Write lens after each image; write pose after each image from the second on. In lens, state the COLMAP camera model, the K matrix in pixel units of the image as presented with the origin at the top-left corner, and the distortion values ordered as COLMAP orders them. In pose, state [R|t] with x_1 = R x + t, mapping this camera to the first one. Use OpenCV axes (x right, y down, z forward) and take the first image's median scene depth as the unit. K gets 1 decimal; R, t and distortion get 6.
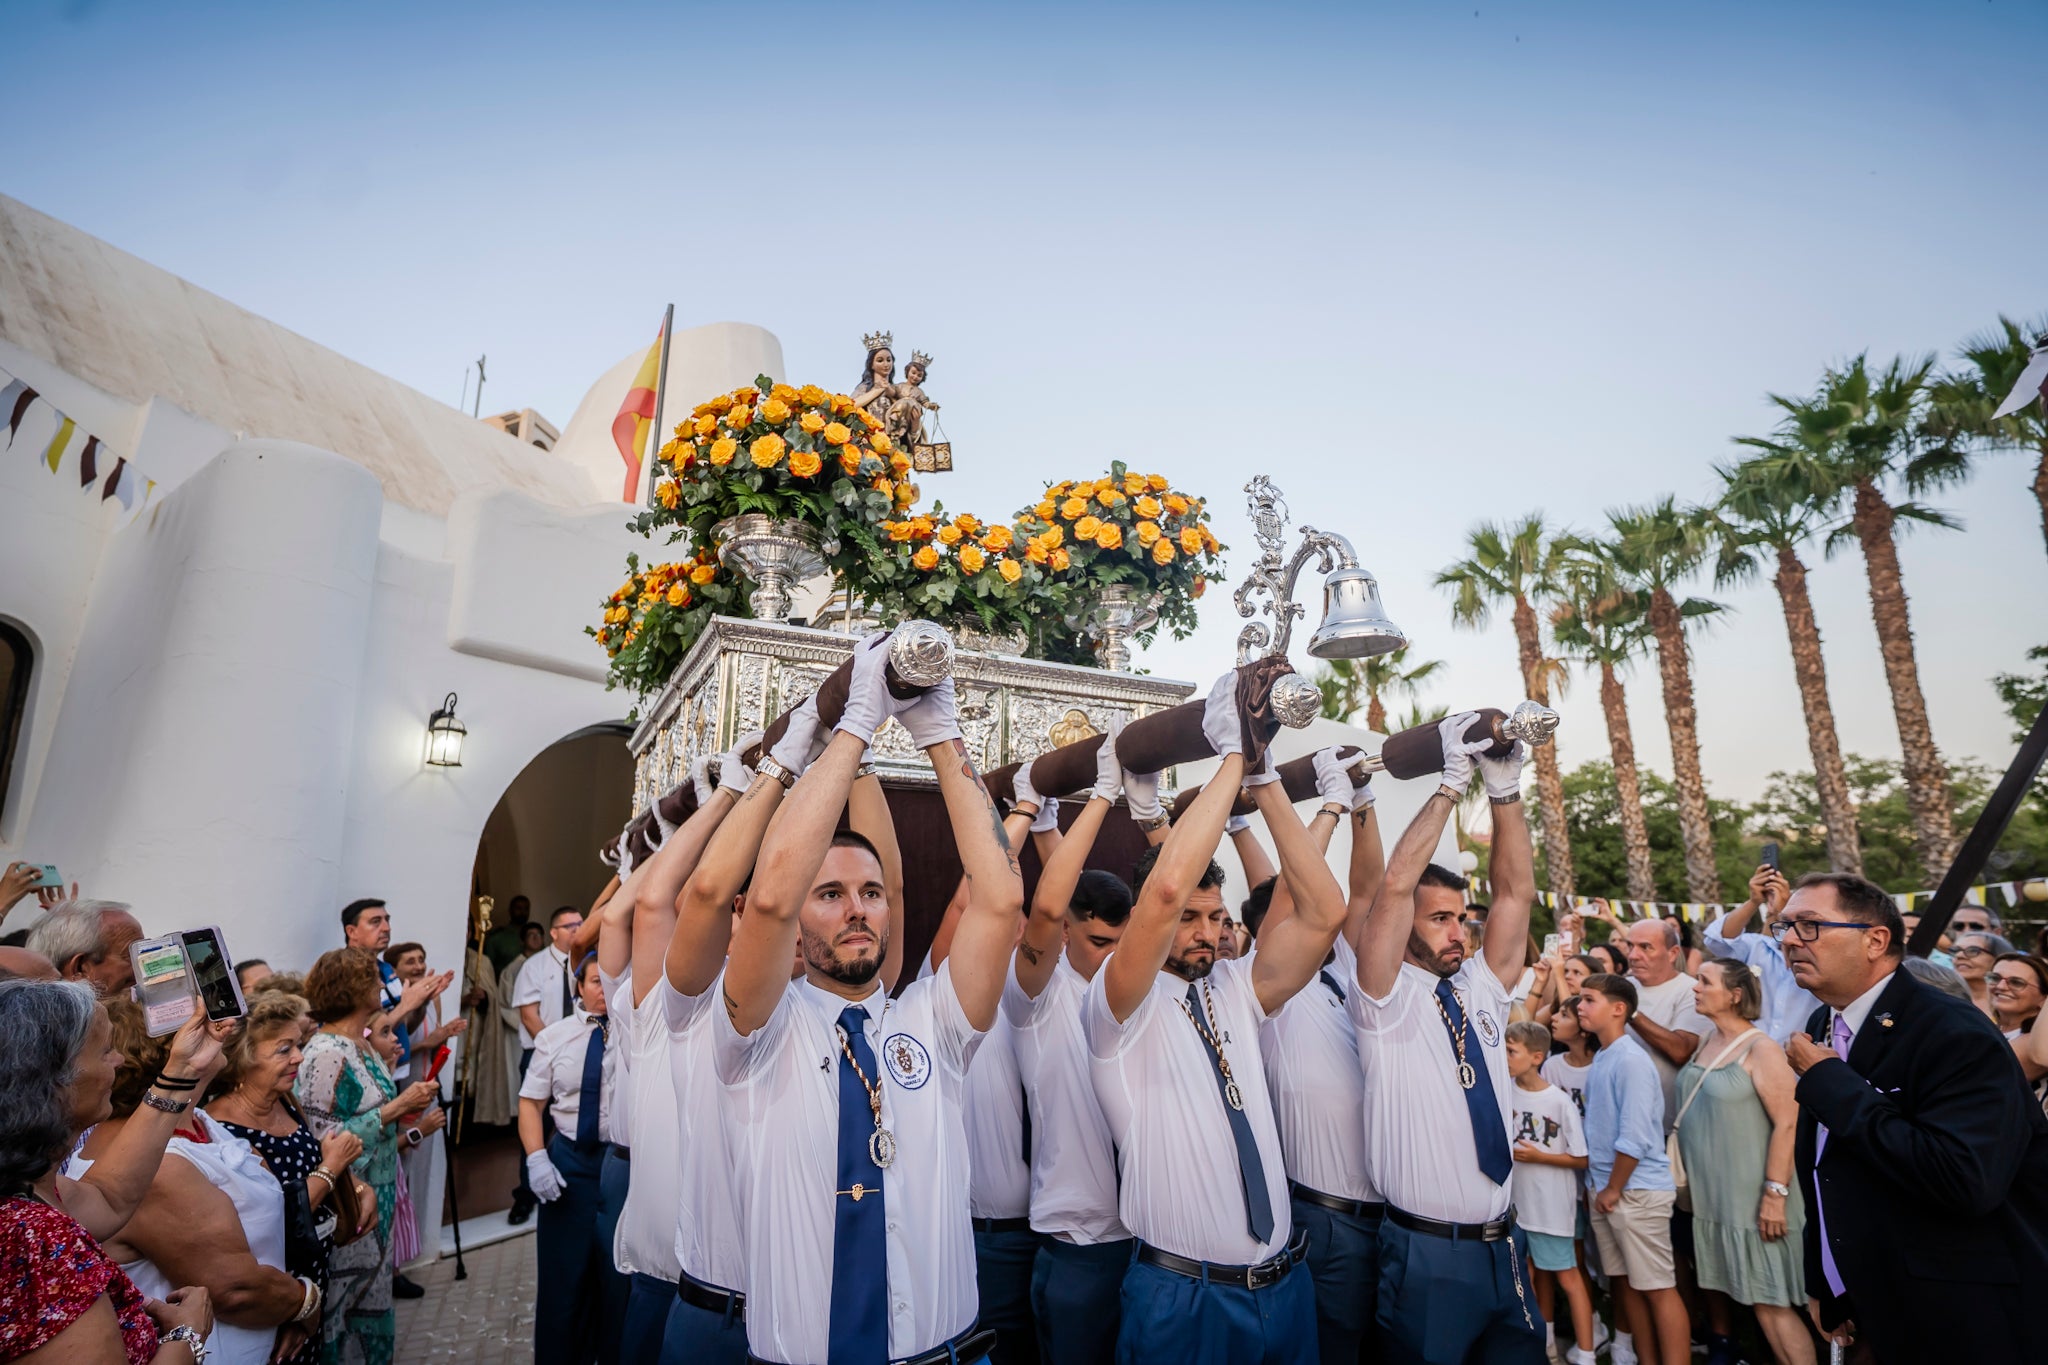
lens RADIAL K [[1353.1, 0, 1024.0], [0, 1353.1, 682.5], [0, 0, 1]] dist [-0.006693, -0.001409]
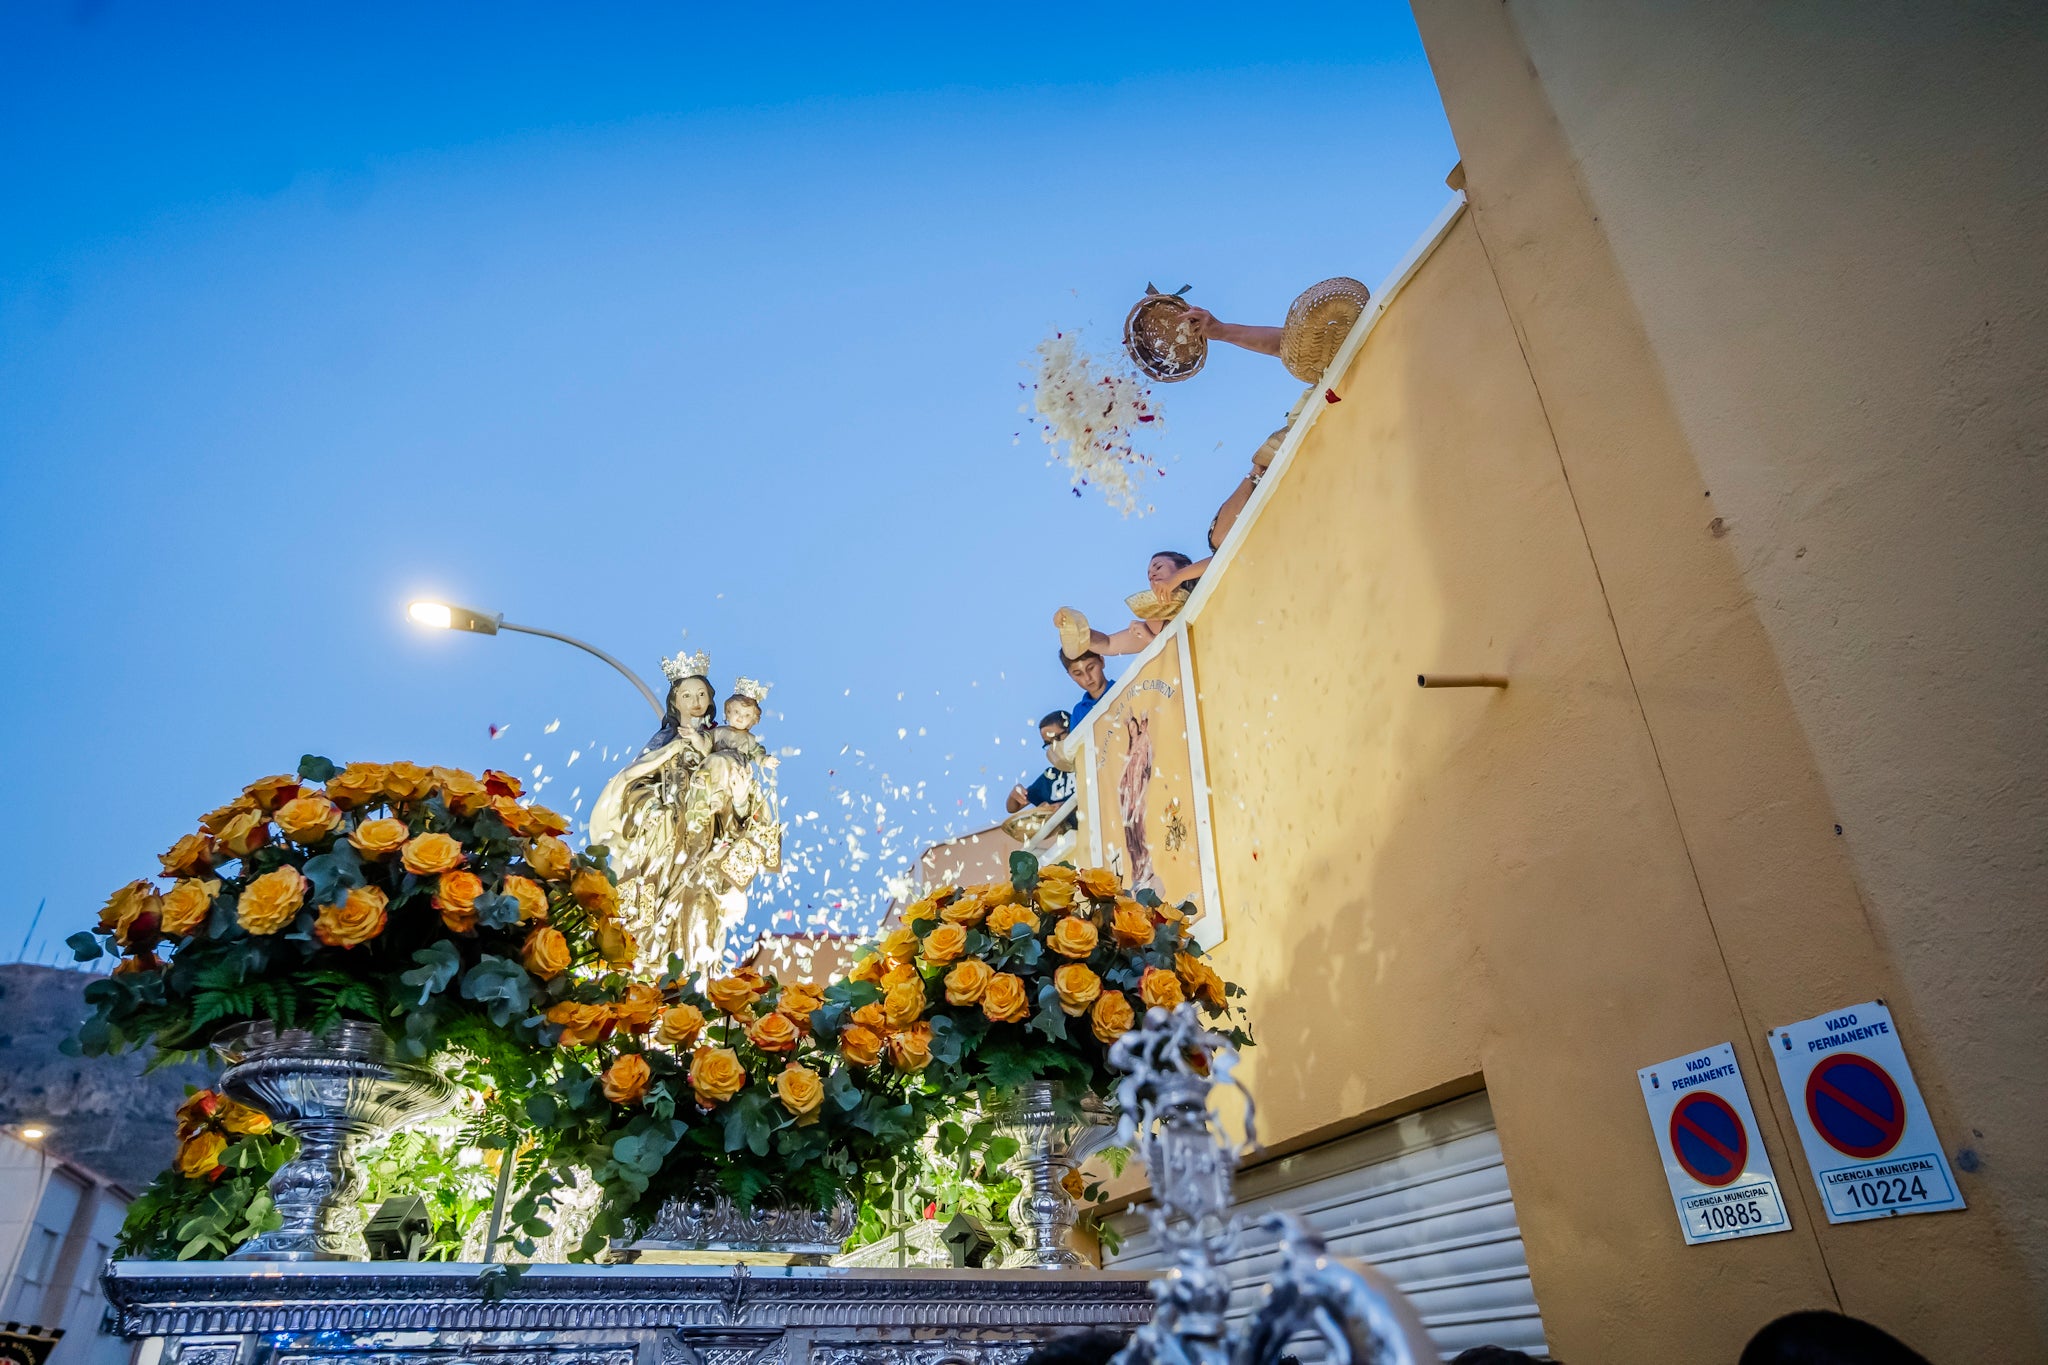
lens RADIAL K [[1353.1, 0, 1024.0], [0, 1353.1, 682.5], [0, 0, 1]] dist [-0.006693, -0.001409]
pose [[0.994469, -0.067928, -0.080109, 0.124151], [0.048611, 0.973774, -0.222264, -0.112570], [0.093106, 0.217140, 0.971690, 0.467260]]
